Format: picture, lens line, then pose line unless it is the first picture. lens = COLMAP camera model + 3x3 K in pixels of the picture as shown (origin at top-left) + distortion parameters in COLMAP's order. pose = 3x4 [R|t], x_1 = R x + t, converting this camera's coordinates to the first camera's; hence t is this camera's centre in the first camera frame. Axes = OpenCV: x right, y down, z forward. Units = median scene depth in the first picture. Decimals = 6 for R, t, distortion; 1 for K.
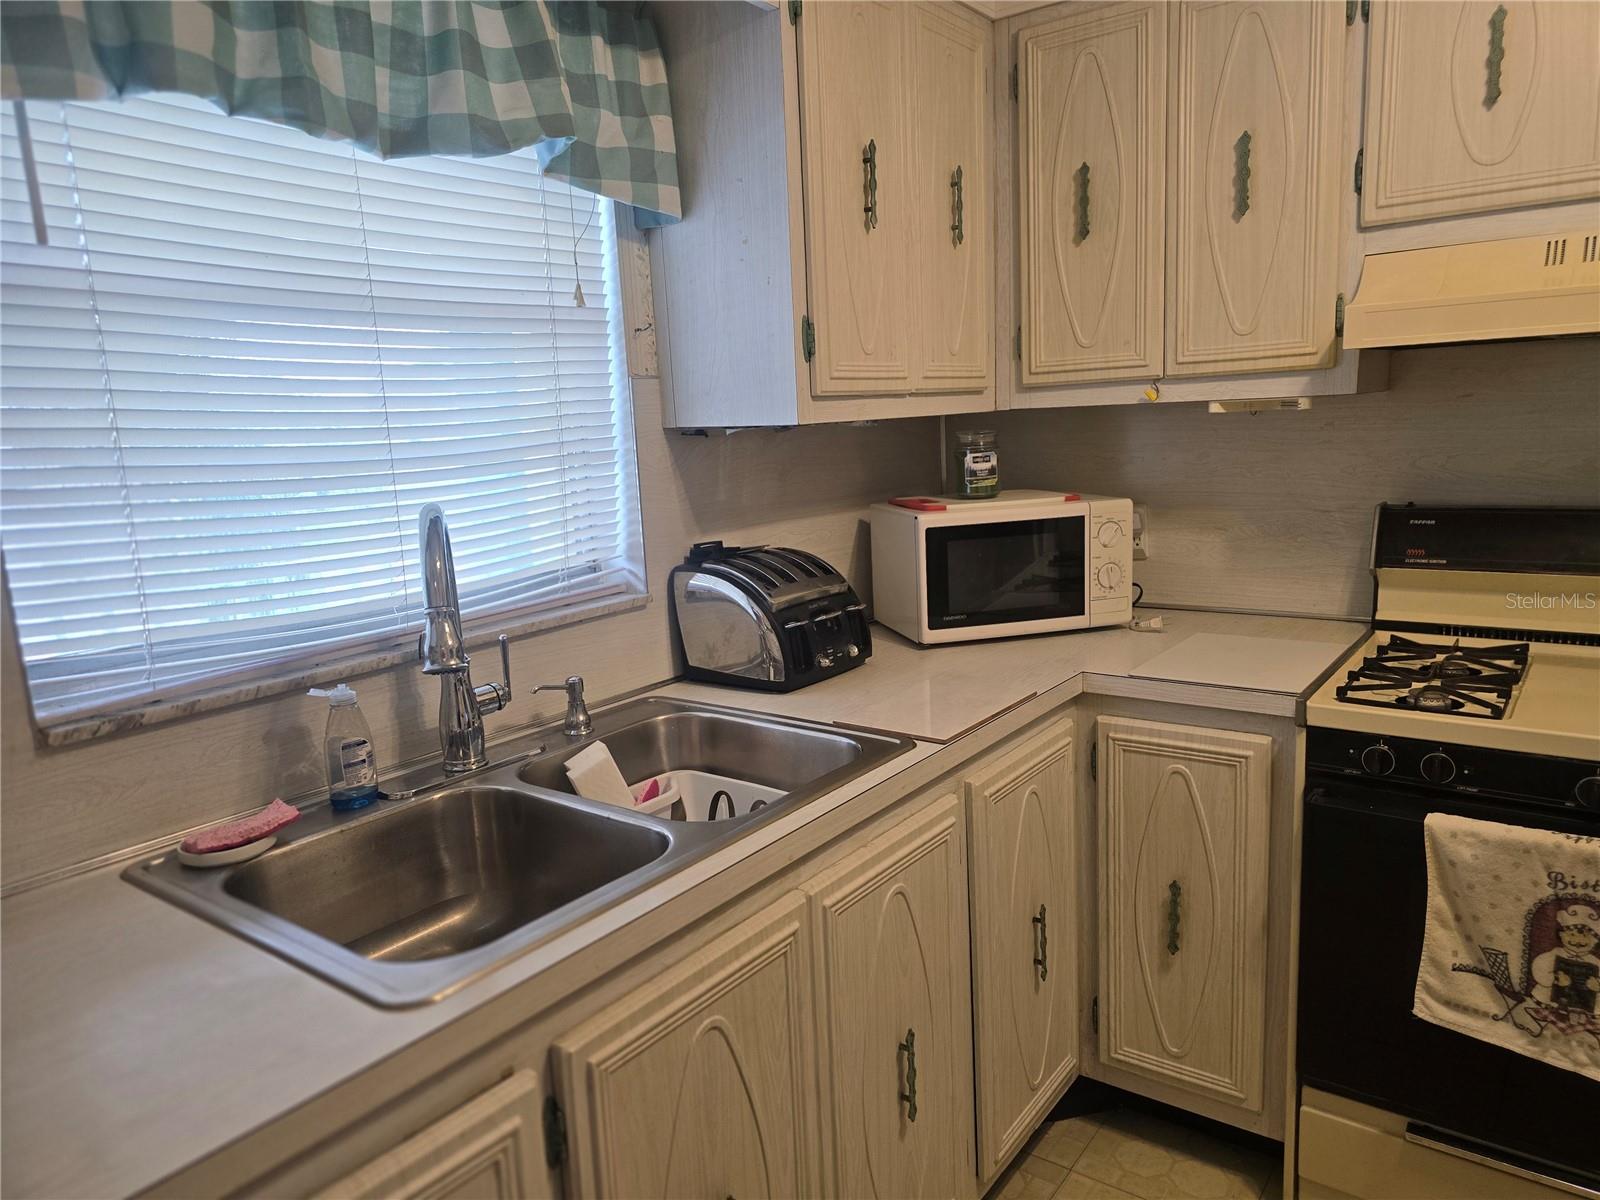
lens RADIAL K [[1070.1, 0, 817.6], [0, 1070.1, 608.9], [0, 0, 1]] dist [0.061214, -0.057561]
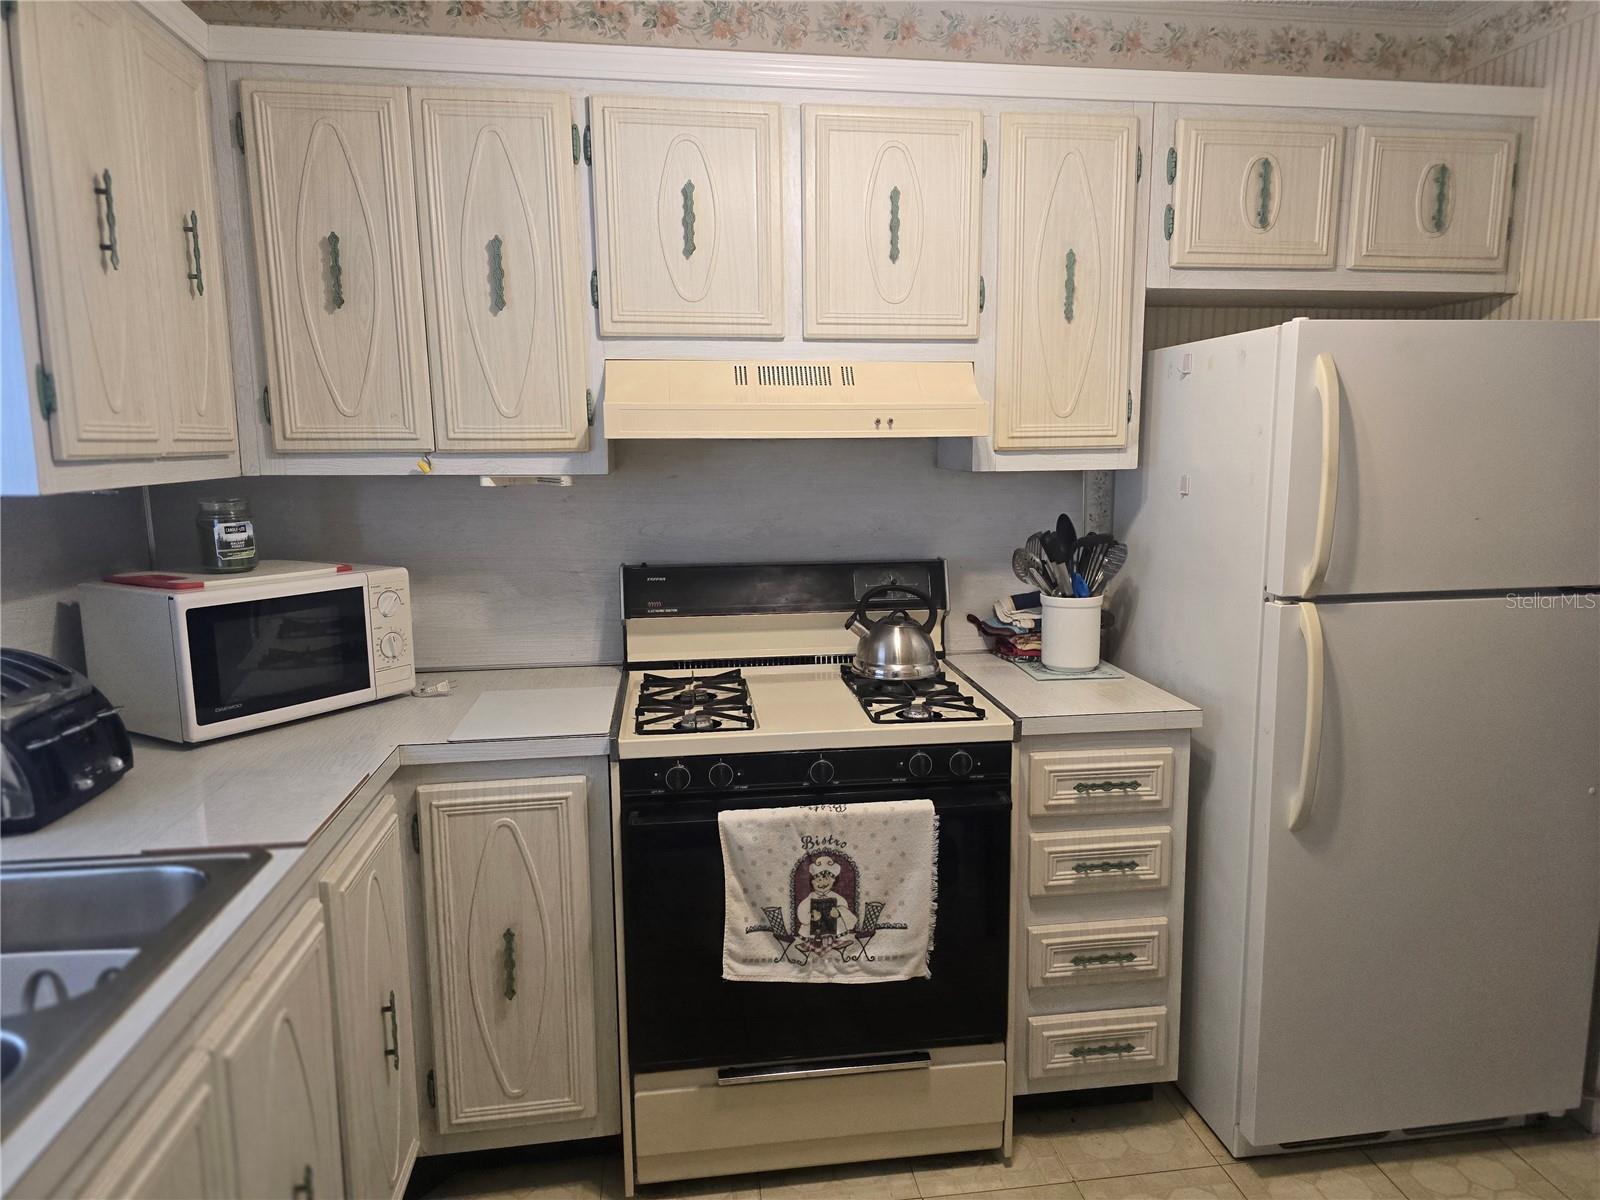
lens RADIAL K [[1070.1, 0, 817.6], [0, 1070.1, 608.9], [0, 0, 1]] dist [0.061214, -0.057561]
pose [[0.715897, -0.066586, 0.695023, -0.165277], [0.099948, 0.994963, -0.007629, -0.020766], [-0.691015, 0.074928, 0.718947, 0.010149]]
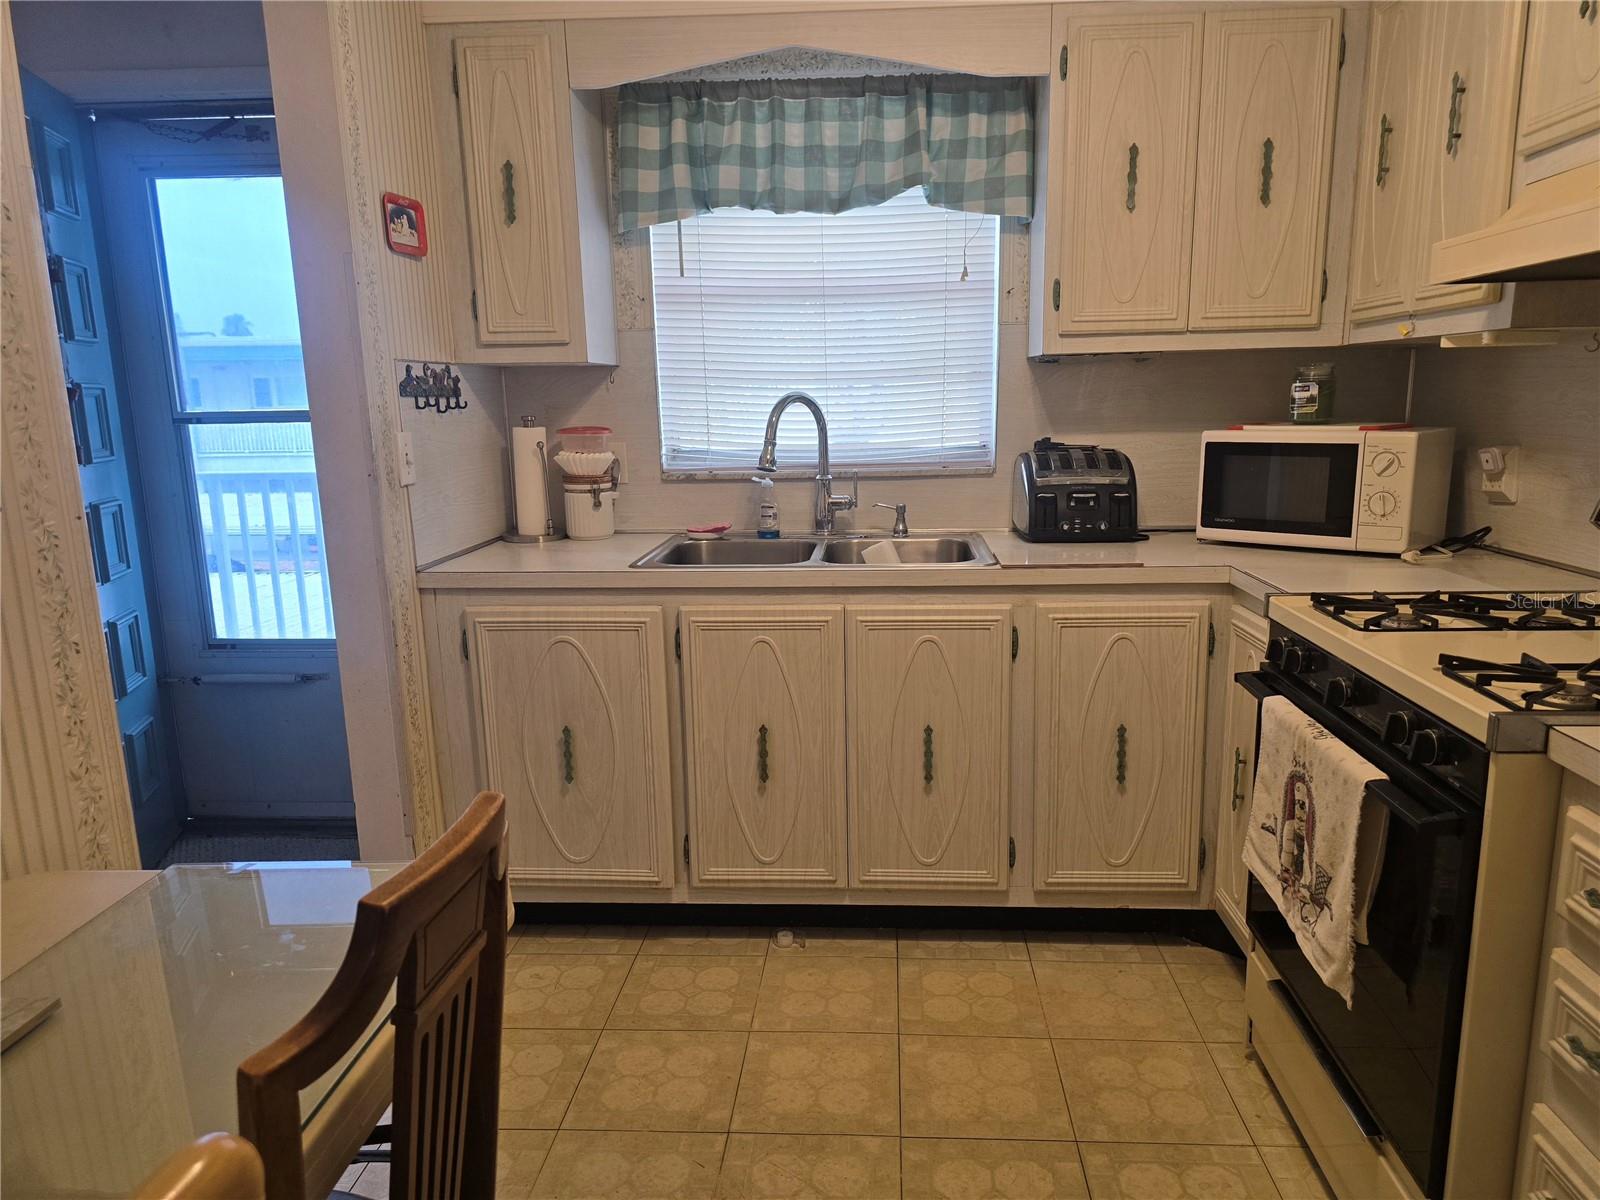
lens RADIAL K [[1067.6, 0, 829.3], [0, 1067.6, 620.9], [0, 0, 1]] dist [0.001272, -0.001282]
pose [[0.538892, 0.207066, -0.816529, 1.032608], [-0.156104, 0.977076, 0.144754, 0.016996], [0.827784, 0.049456, 0.558862, -0.035311]]
